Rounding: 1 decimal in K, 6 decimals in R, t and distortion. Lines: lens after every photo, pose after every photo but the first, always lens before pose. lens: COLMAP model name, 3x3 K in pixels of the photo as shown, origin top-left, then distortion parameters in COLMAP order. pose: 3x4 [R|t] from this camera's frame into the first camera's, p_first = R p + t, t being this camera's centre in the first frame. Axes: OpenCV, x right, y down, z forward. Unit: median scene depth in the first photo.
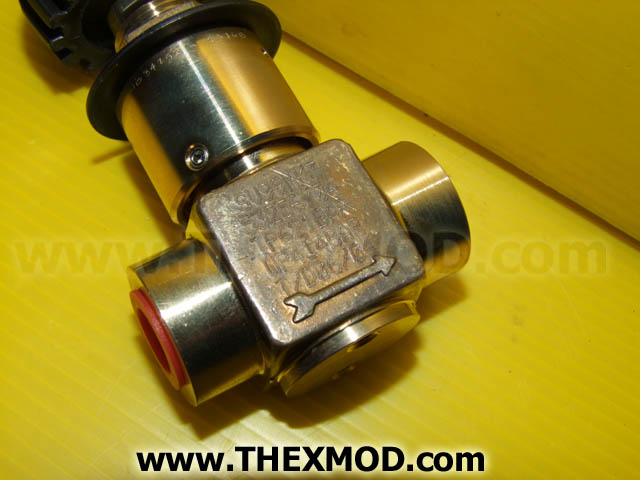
lens RADIAL K [[917.3, 0, 318.5], [0, 917.3, 240.5], [0, 0, 1]] dist [0.029358, 0.000000]
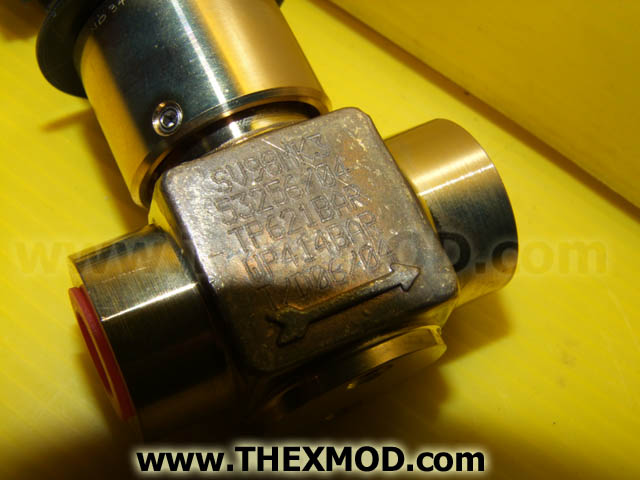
lens RADIAL K [[999.7, 0, 323.6], [0, 999.7, 242.7], [0, 0, 1]] dist [-0.097882, 0.000000]
pose [[0.997807, 0.065918, -0.006055, 0.008474], [-0.065946, 0.997813, -0.004450, 0.006789], [0.005748, 0.004840, 0.999972, 0.173617]]
